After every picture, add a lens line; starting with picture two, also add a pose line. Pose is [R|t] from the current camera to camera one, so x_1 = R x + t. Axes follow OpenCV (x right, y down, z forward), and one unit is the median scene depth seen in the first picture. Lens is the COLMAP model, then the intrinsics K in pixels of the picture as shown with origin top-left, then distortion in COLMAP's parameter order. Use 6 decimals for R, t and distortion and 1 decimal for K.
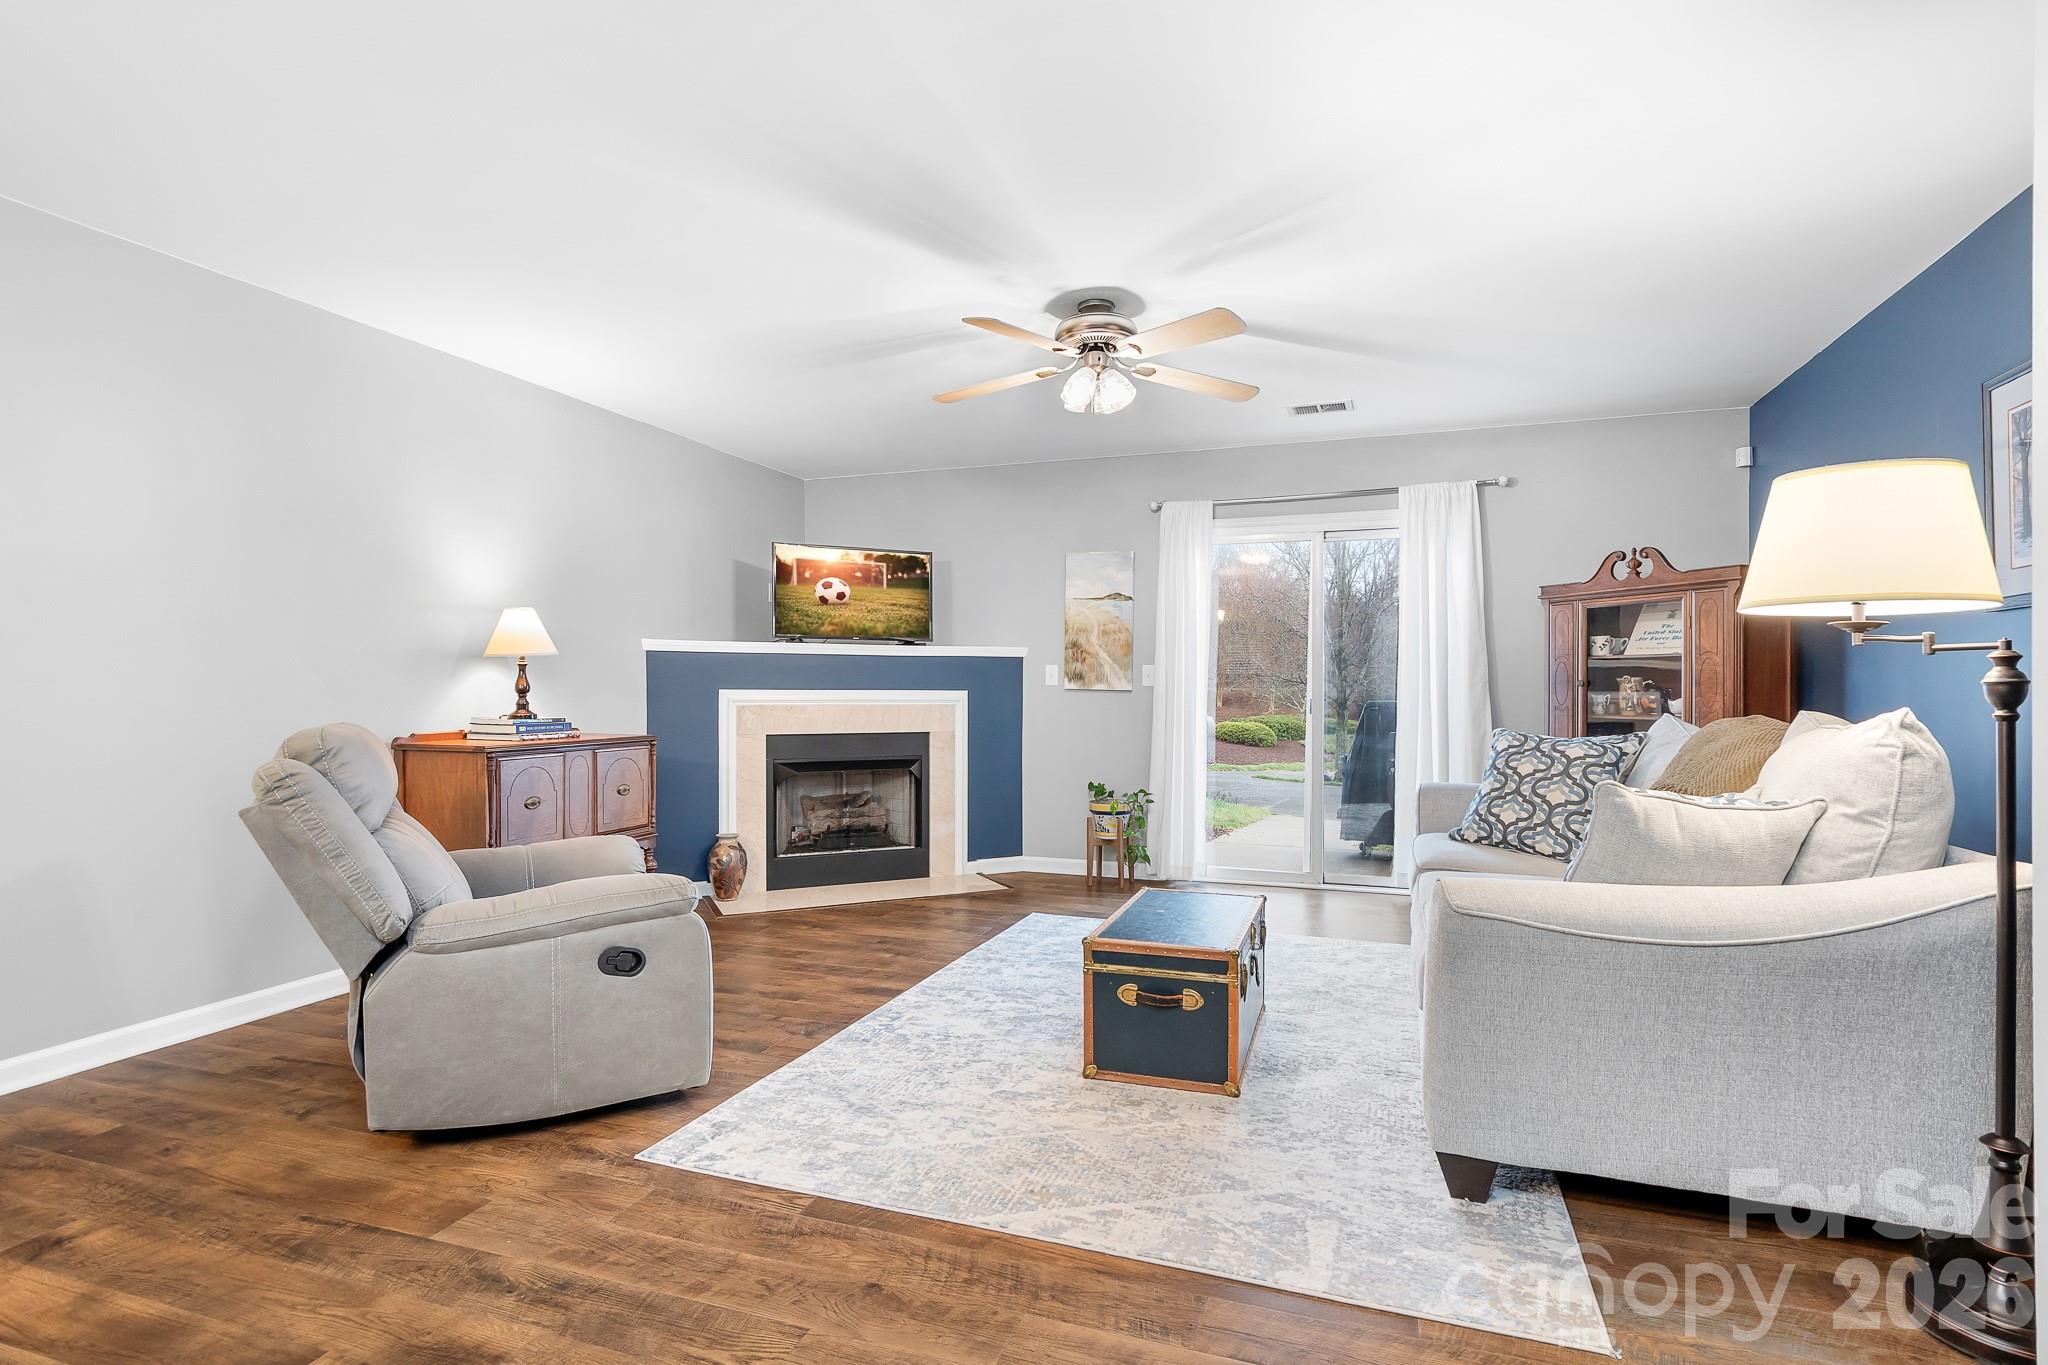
lens RADIAL K [[1058.8, 0, 1019.3], [0, 1058.8, 685.5], [0, 0, 1]] dist [0.000081, 0.000008]
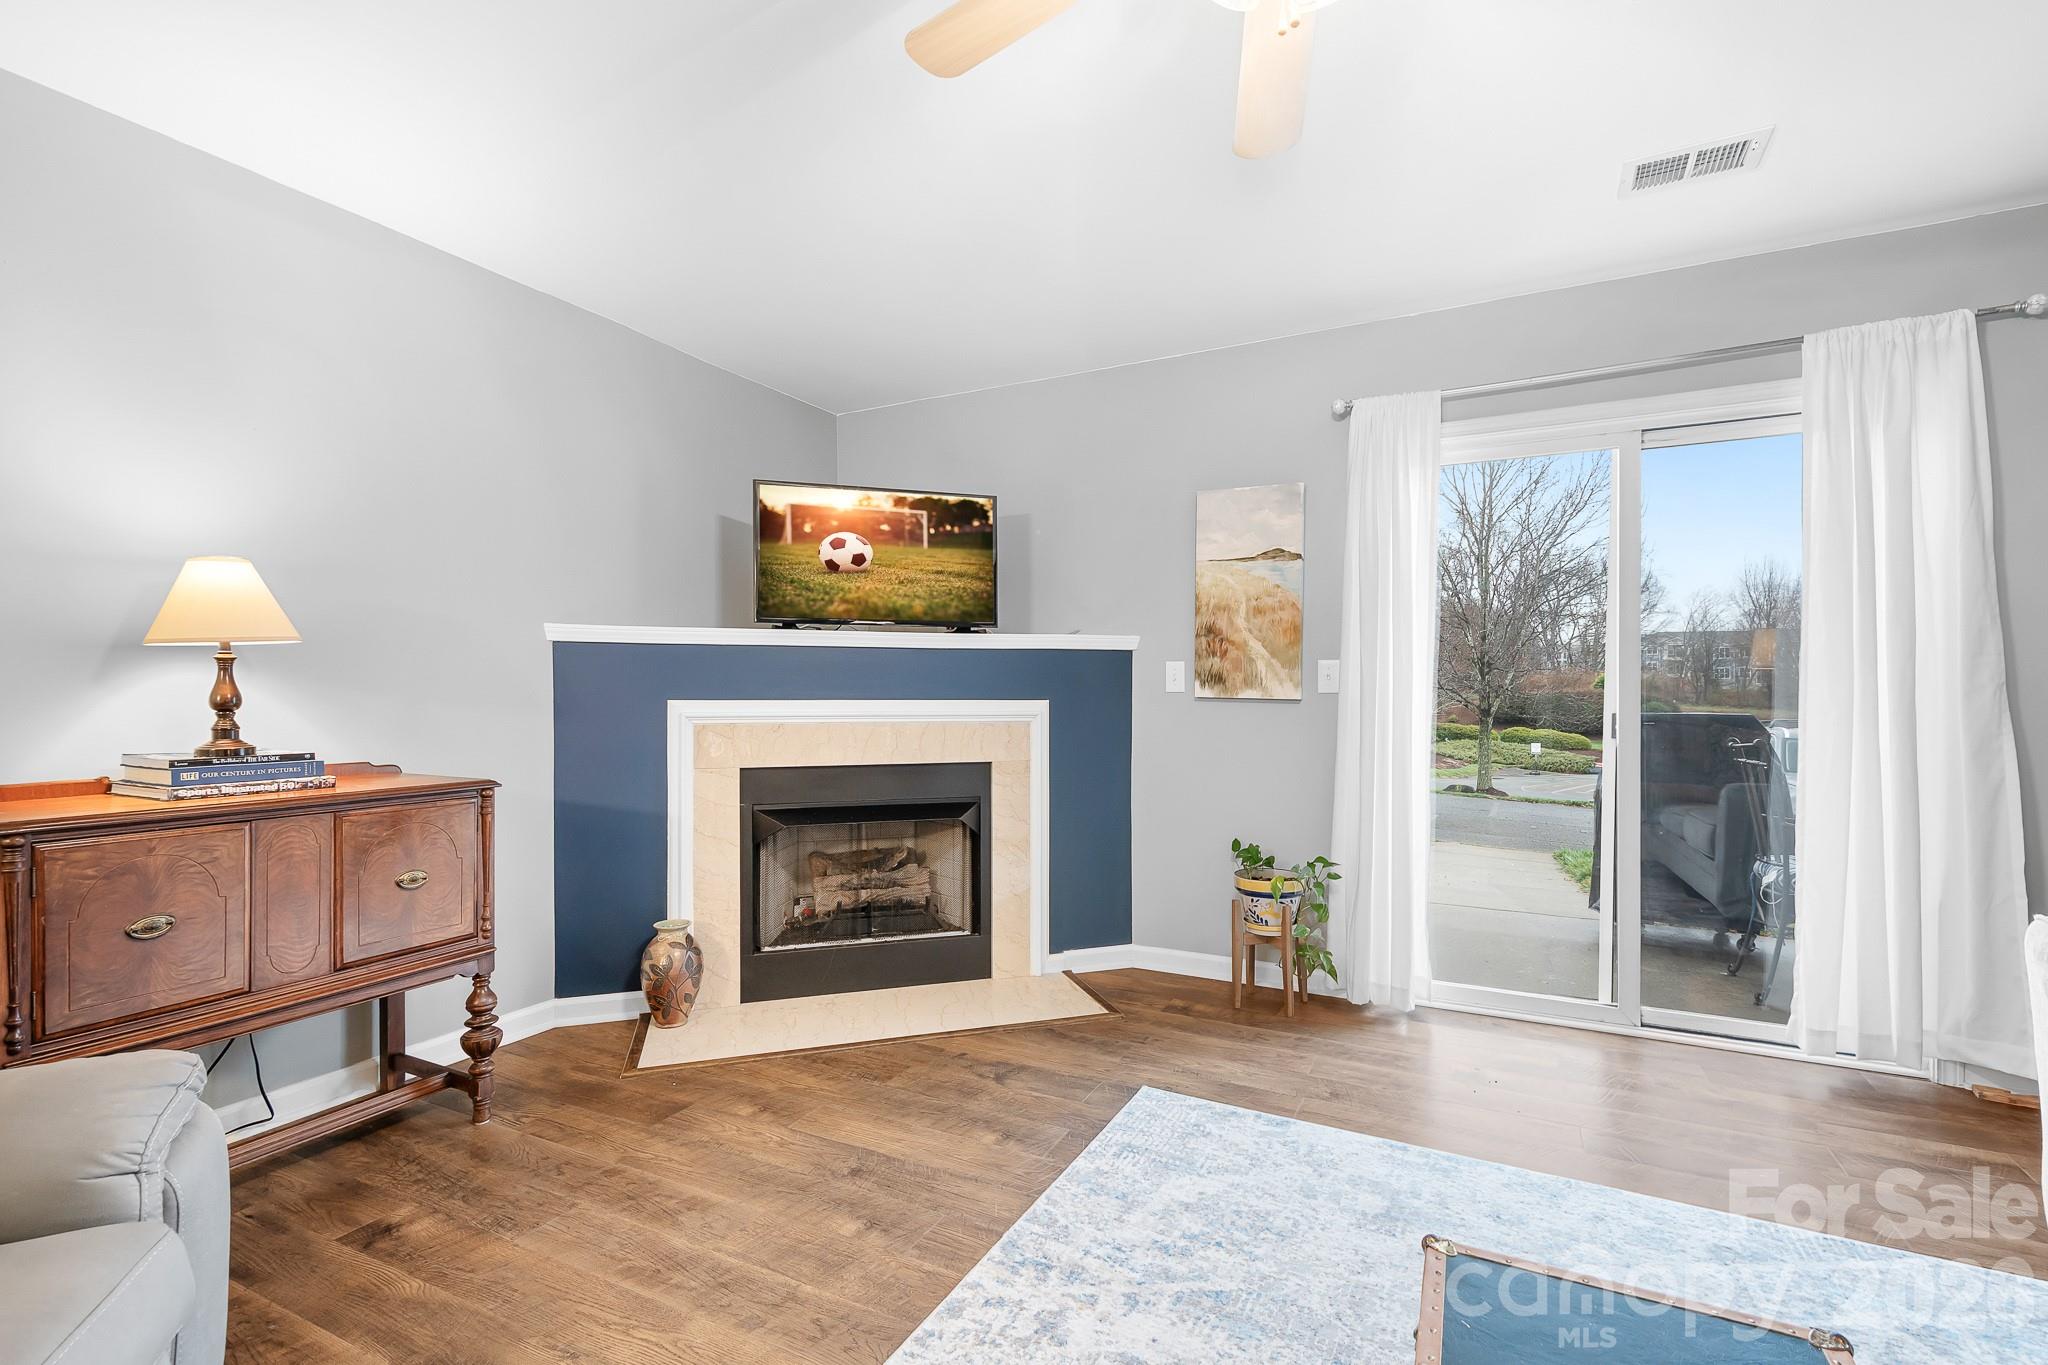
lens RADIAL K [[916.5, 0, 1035.9], [0, 916.5, 695.0], [0, 0, 1]] dist [-0.000513, -0.000018]
pose [[0.992937, -0.002111, -0.118623, 0.012463], [0.002750, 0.999983, 0.005216, -0.001388], [0.118610, -0.005506, 0.992926, 0.437847]]
